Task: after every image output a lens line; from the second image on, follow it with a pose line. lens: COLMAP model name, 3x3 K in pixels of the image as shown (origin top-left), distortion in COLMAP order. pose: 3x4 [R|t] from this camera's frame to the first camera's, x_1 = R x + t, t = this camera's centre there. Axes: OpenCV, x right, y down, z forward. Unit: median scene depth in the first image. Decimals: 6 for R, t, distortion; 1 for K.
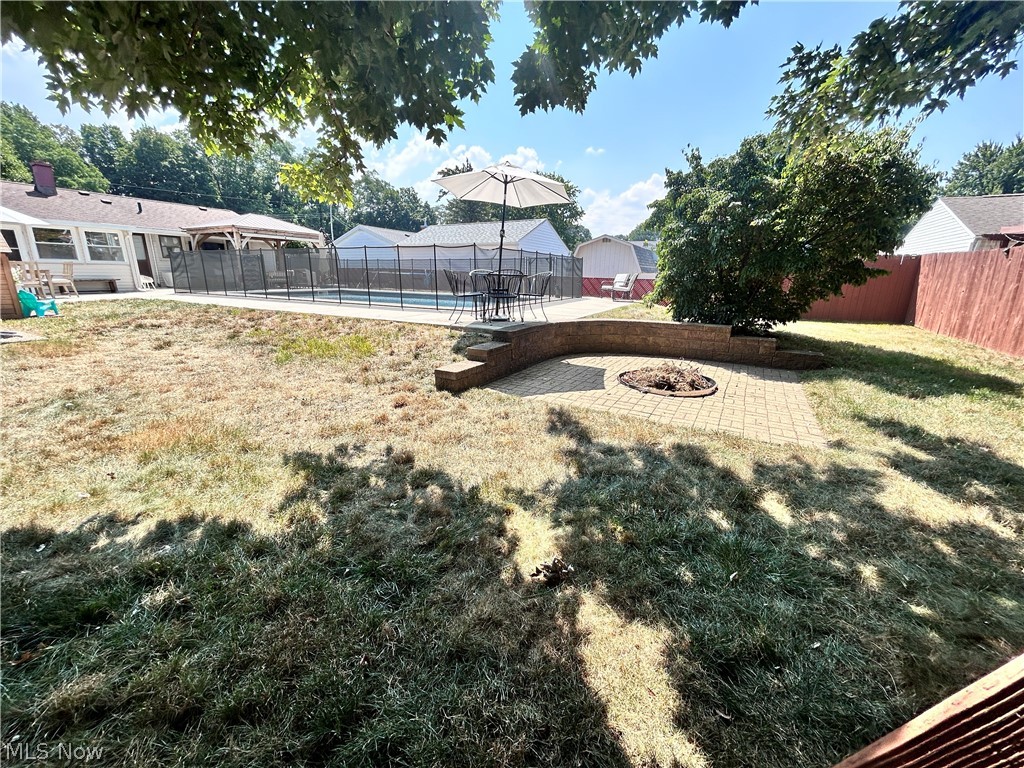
lens RADIAL K [[410.8, 0, 511.9], [0, 410.8, 377.1], [0, 0, 1]] dist [0.002386, -0.000055]
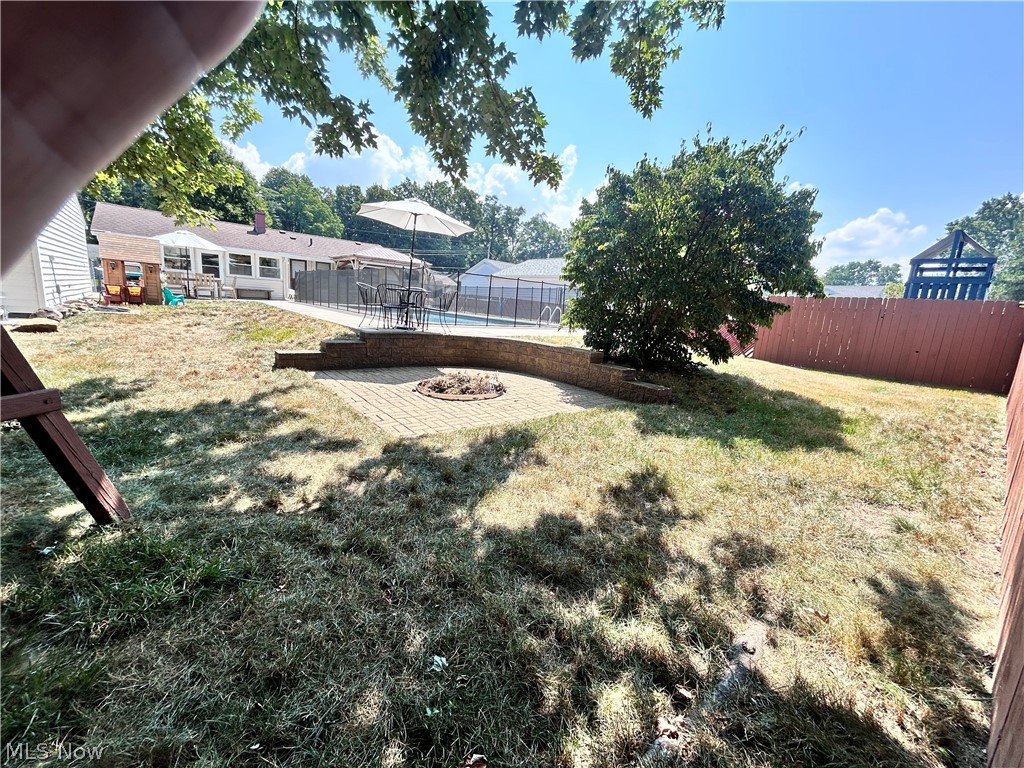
lens RADIAL K [[410.8, 0, 509.4], [0, 410.8, 380.8], [0, 0, 1]] dist [0.002386, -0.000055]
pose [[0.923277, 0.123771, -0.363650, 0.336786], [-0.151127, 0.987365, -0.047643, 0.009006], [0.353158, 0.098945, 0.930317, 0.019127]]
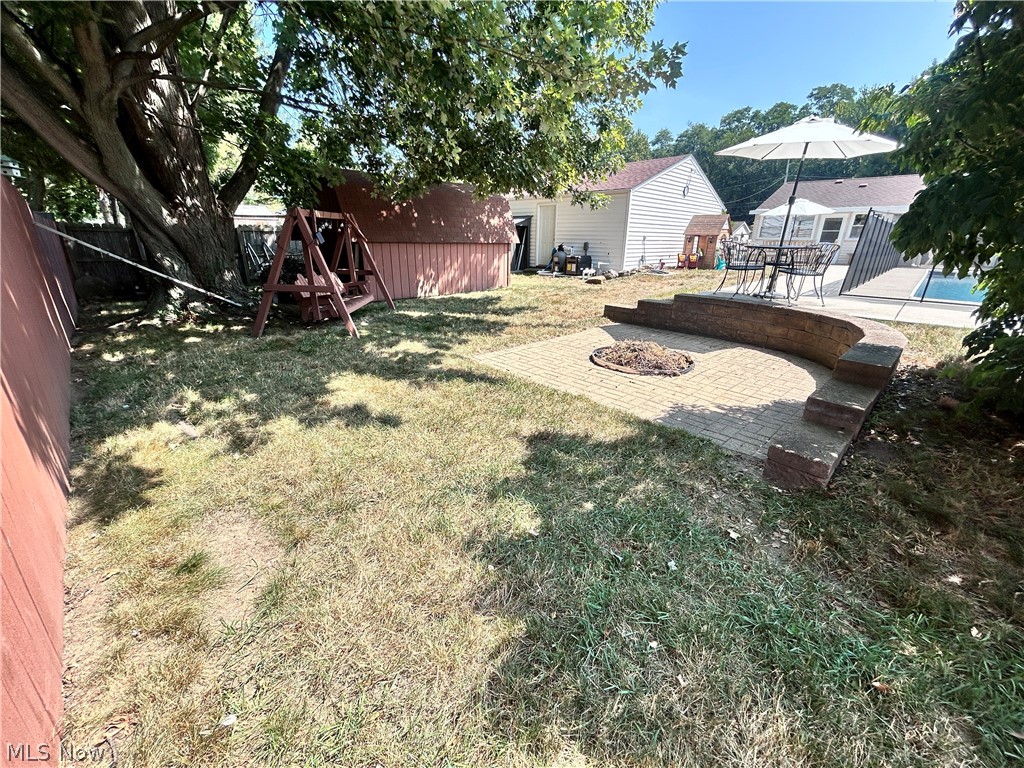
lens RADIAL K [[410.8, 0, 508.3], [0, 410.8, 387.8], [0, 0, 1]] dist [0.002386, -0.000055]
pose [[-0.320335, 0.307119, -0.896138, 0.507404], [-0.250475, 0.884861, 0.392789, -0.084320], [0.913591, 0.350285, -0.206526, 0.359070]]
